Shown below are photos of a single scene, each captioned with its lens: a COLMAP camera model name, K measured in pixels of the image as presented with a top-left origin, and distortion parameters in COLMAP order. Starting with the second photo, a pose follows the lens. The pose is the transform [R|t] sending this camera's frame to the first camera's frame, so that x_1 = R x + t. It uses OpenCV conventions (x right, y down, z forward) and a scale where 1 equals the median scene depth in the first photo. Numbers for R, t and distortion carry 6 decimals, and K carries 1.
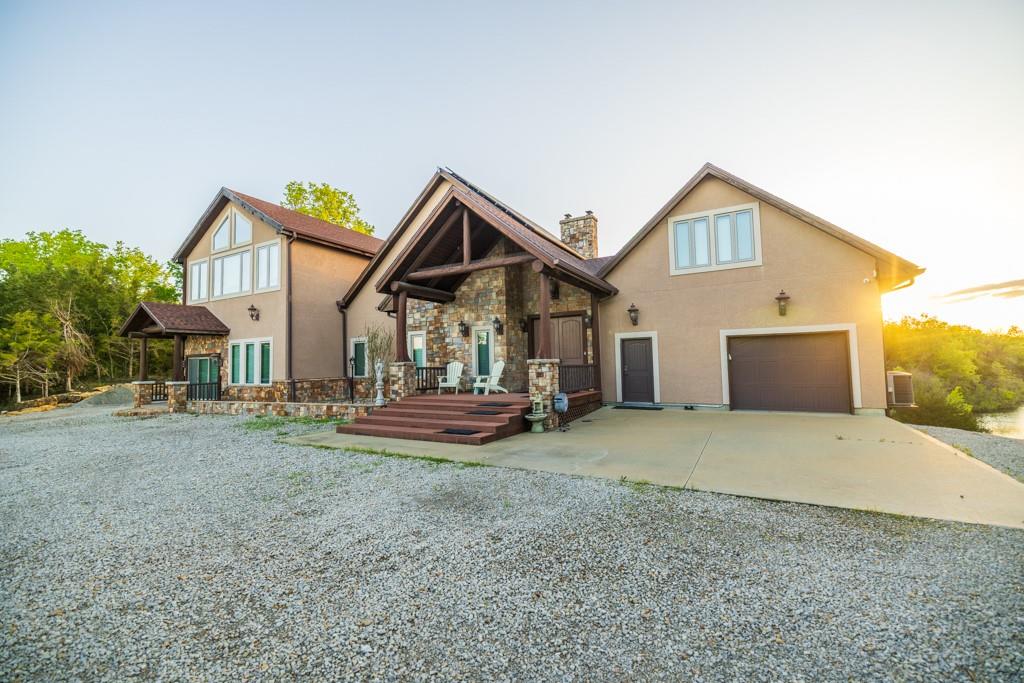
lens RADIAL K [[423.1, 0, 512.2], [0, 423.1, 341.5], [0, 0, 1]] dist [-0.014095, 0.000037]
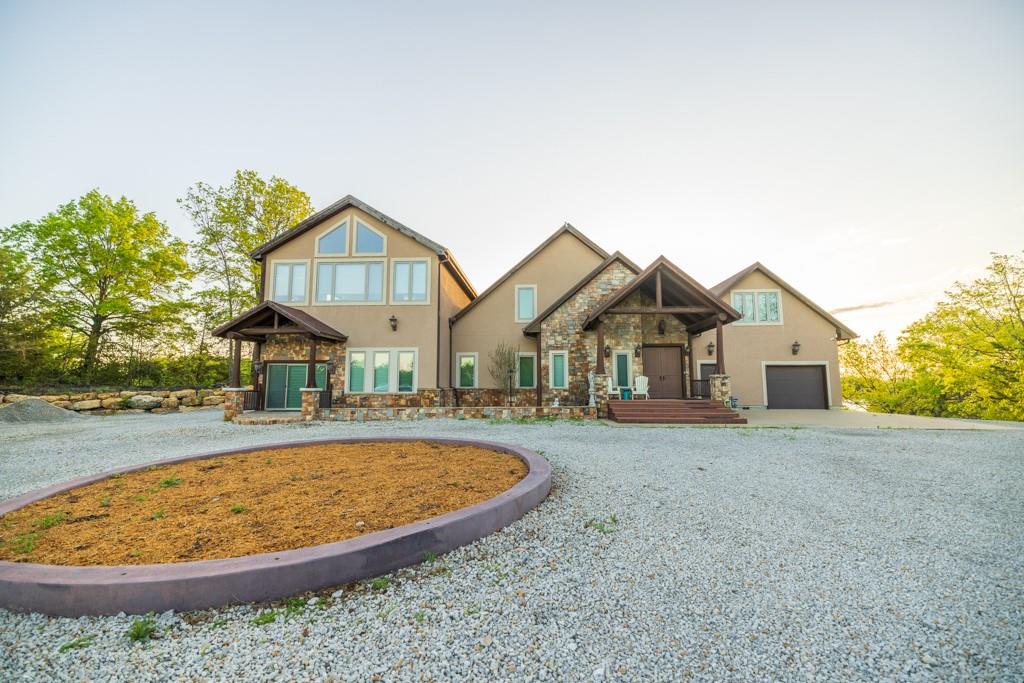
lens RADIAL K [[423.1, 0, 512.2], [0, 423.1, 339.1], [0, 0, 1]] dist [-0.014095, 0.000037]
pose [[0.904463, 0.068024, 0.421094, -0.917298], [-0.043069, 0.996721, -0.068504, 0.035099], [-0.424373, 0.043824, 0.904427, -0.079579]]
